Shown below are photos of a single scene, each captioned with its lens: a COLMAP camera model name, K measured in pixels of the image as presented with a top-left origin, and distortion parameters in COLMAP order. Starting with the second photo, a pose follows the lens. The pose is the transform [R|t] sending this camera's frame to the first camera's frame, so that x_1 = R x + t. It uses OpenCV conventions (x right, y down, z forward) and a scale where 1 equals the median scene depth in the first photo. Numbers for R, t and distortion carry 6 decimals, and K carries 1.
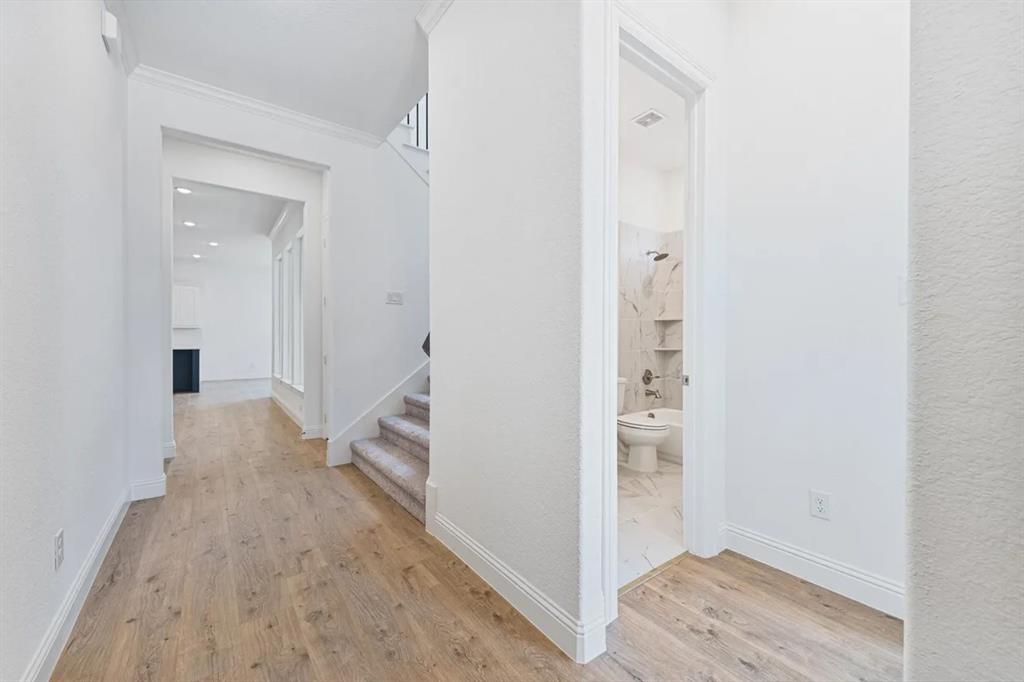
lens RADIAL K [[406.5, 0, 510.4], [0, 406.5, 343.1], [0, 0, 1]] dist [0.003267, -0.002483]
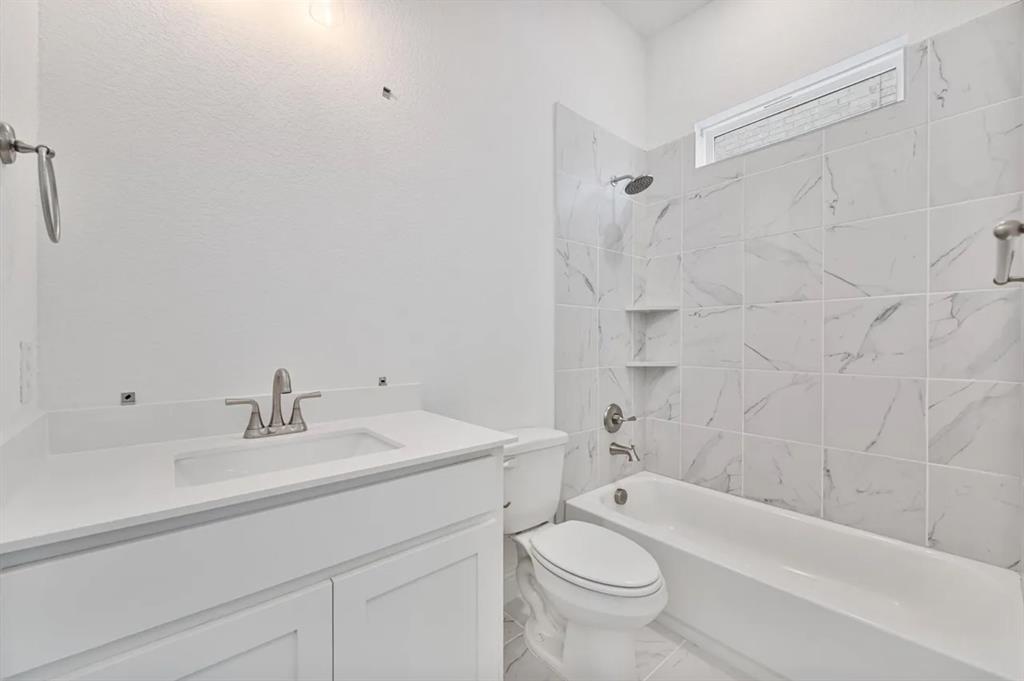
lens RADIAL K [[406.5, 0, 508.3], [0, 406.5, 343.1], [0, 0, 1]] dist [0.003267, -0.002483]
pose [[0.997800, 0.000271, 0.066300, 0.166594], [0.000306, 0.999962, -0.008693, -0.008619], [-0.066300, 0.008694, 0.997762, 0.484503]]
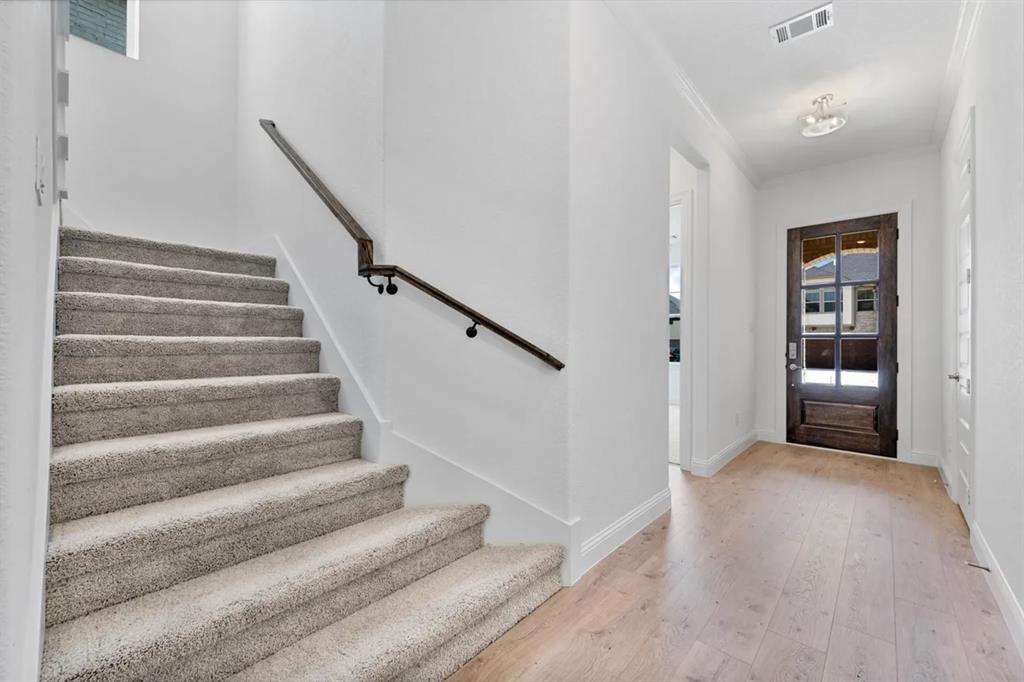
lens RADIAL K [[406.5, 0, 507.0], [0, 406.5, 341.8], [0, 0, 1]] dist [0.003267, -0.002483]
pose [[-0.192393, 0.004923, 0.981306, -2.028263], [-0.000215, 0.999987, -0.005059, -0.030626], [-0.981318, -0.001184, -0.192389, 2.669107]]
